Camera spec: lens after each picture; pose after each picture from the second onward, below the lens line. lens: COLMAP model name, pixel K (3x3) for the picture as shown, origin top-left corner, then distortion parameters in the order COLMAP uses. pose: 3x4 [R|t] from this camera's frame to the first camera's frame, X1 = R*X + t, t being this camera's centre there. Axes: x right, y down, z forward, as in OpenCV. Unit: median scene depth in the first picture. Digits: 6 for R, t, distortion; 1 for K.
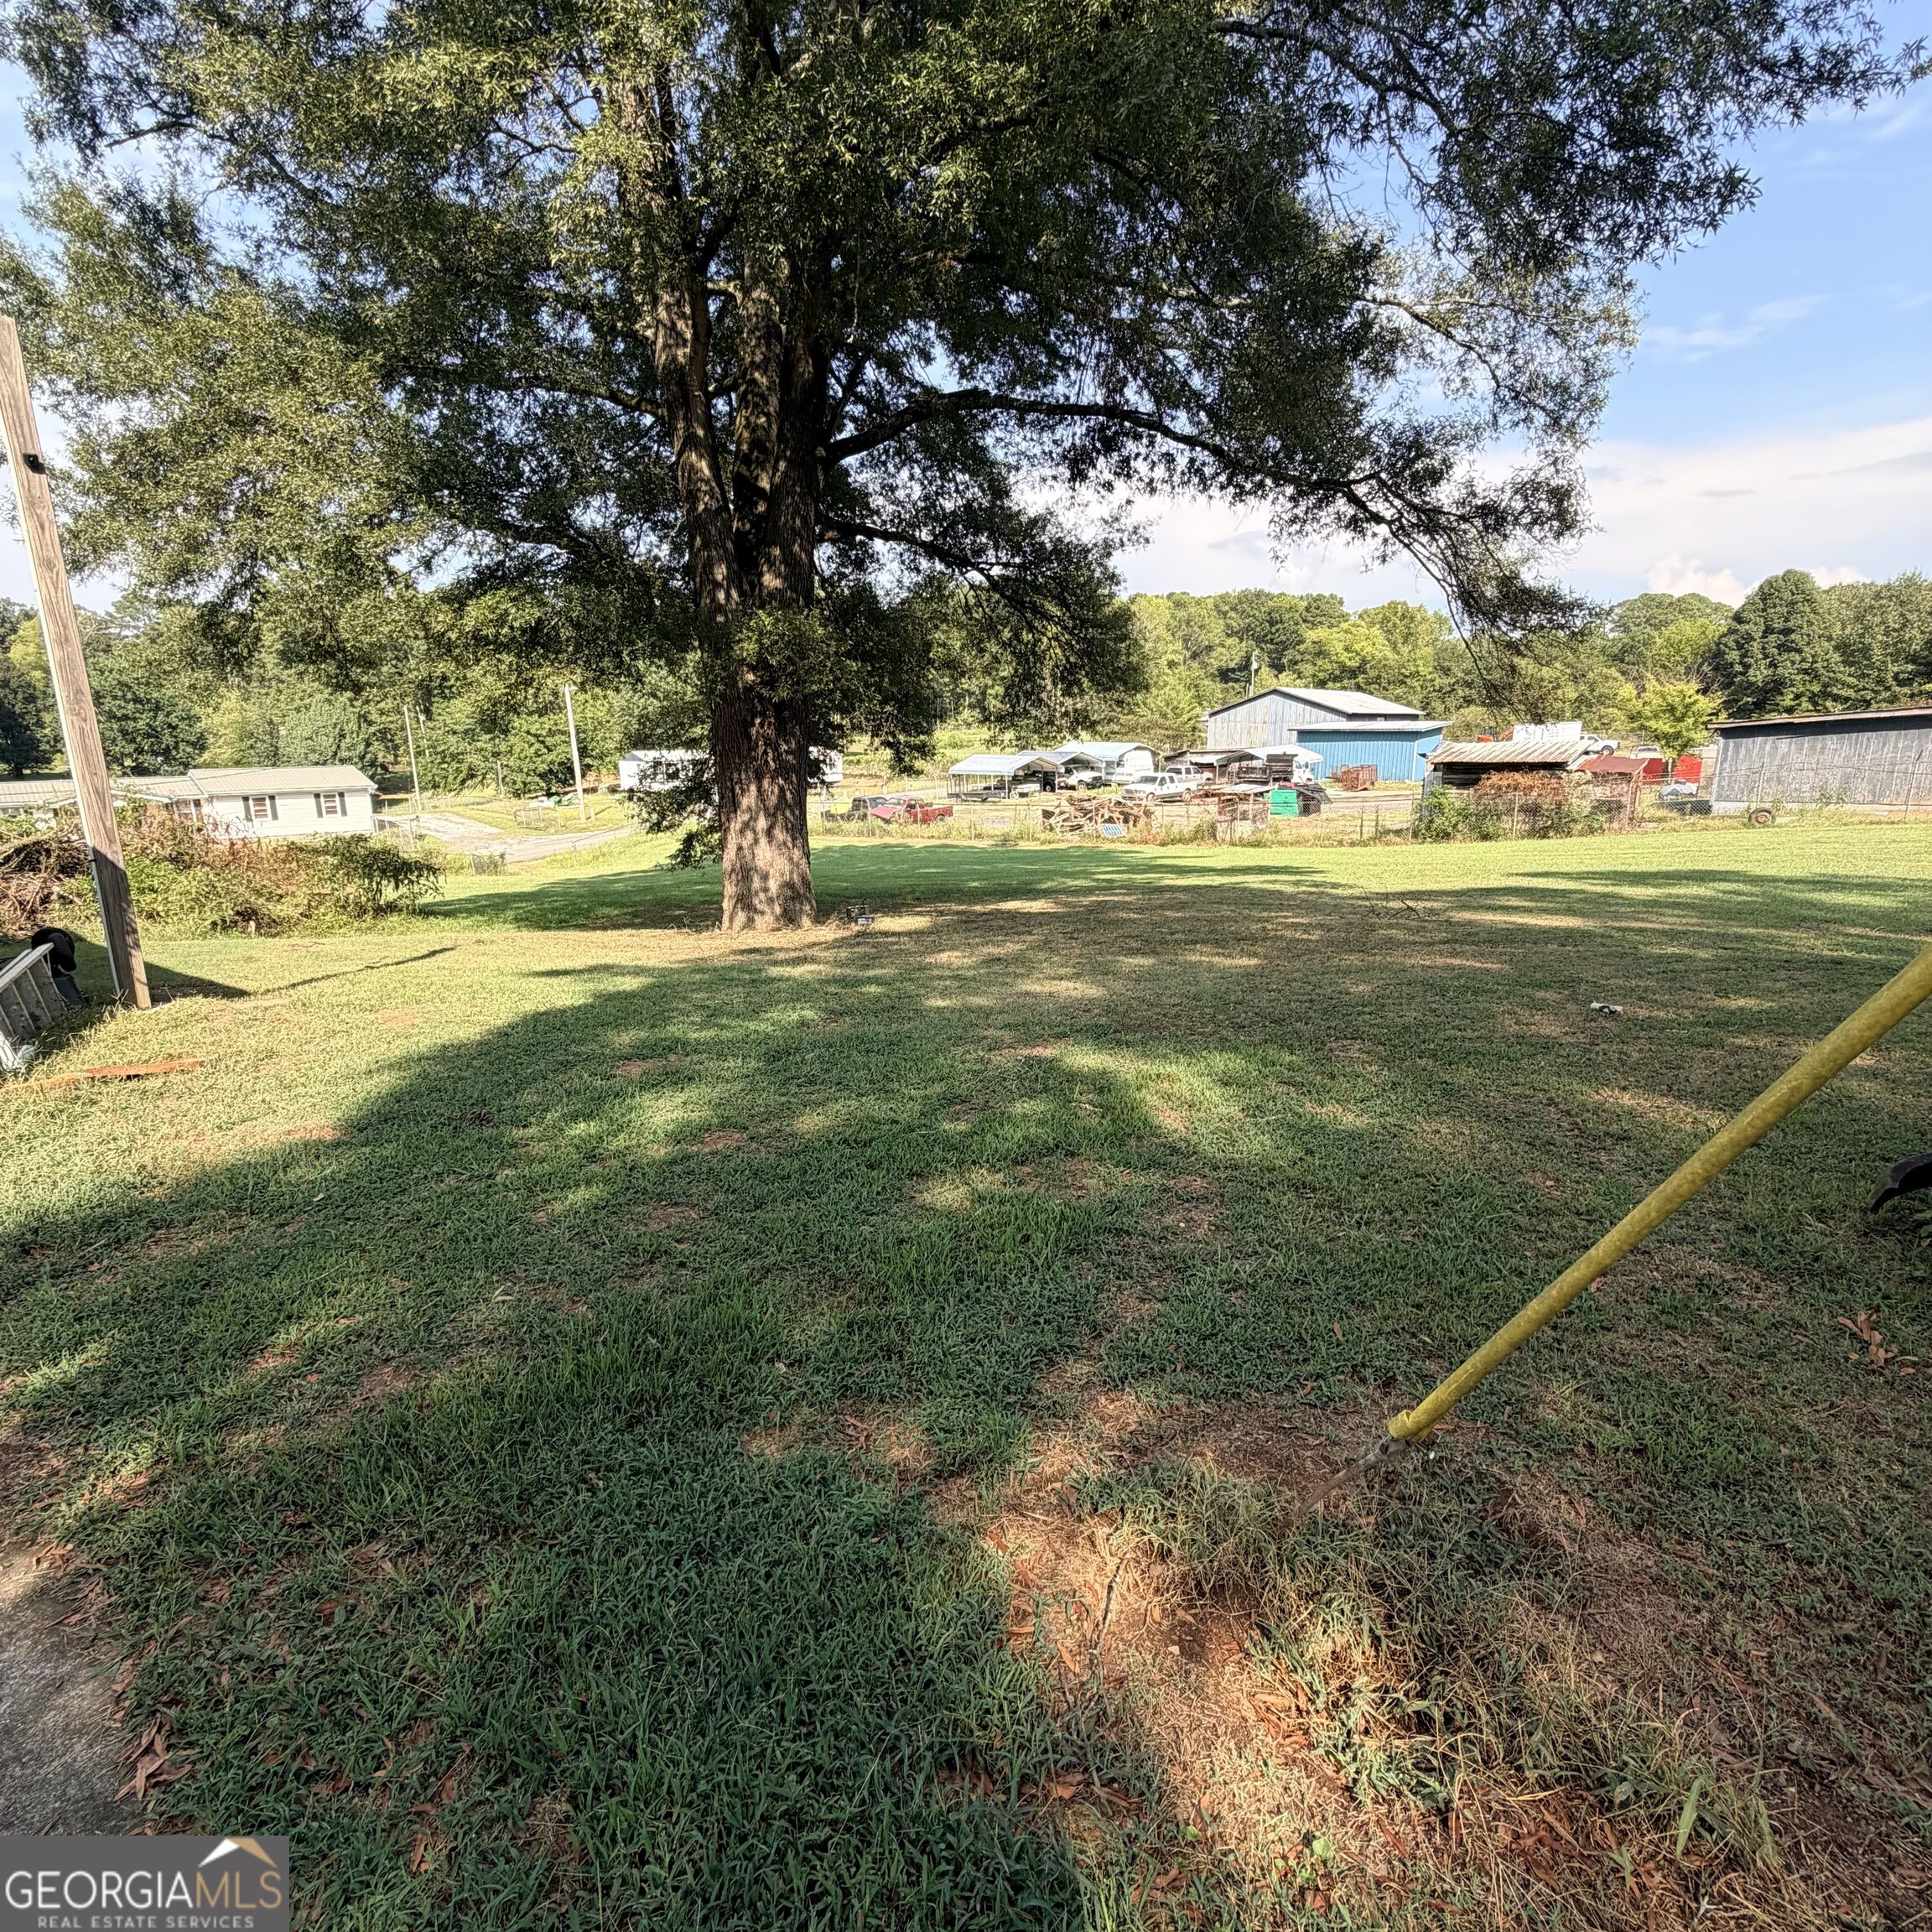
lens RADIAL K [[1010.6, 0, 963.1], [0, 1010.6, 940.5], [0, 0, 1]] dist [0.000448, -0.010634]
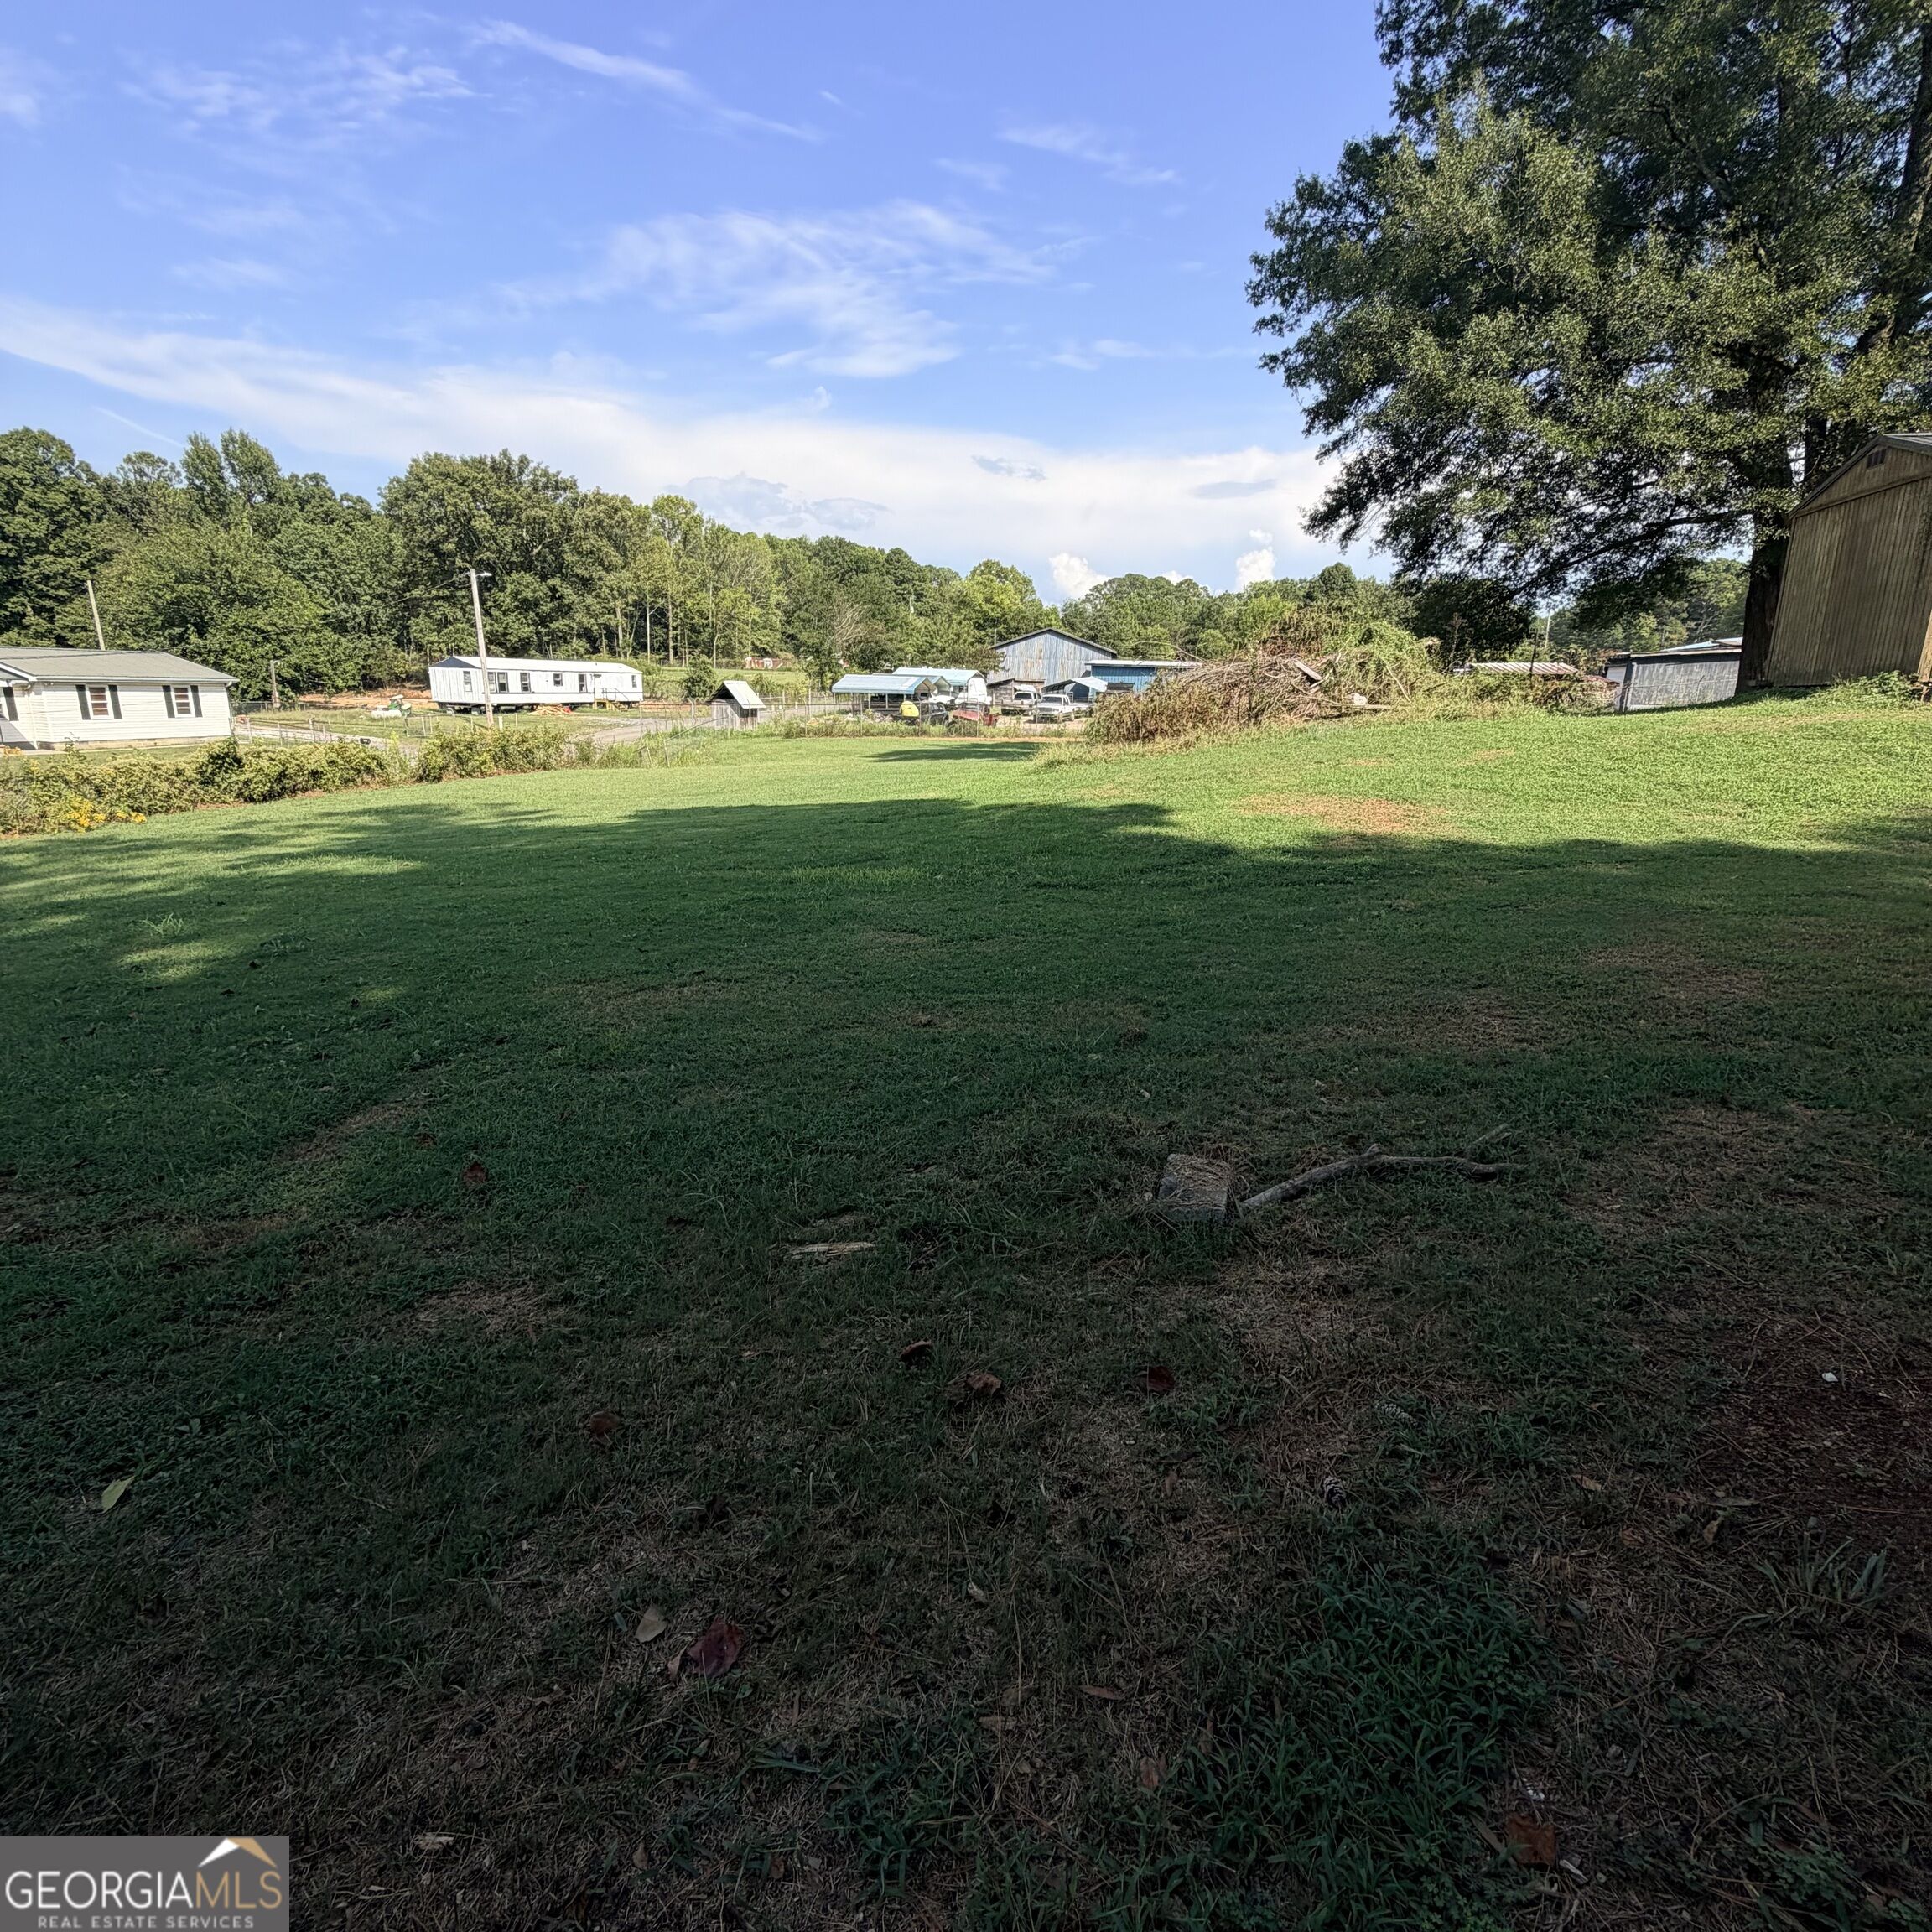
lens RADIAL K [[1010.6, 0, 963.1], [0, 1010.6, 940.5], [0, 0, 1]] dist [0.000448, -0.010634]
pose [[0.869326, -0.087861, 0.486367, -0.500249], [0.064908, 0.995845, 0.063880, 0.034133], [-0.489959, -0.023963, 0.871416, 0.050321]]
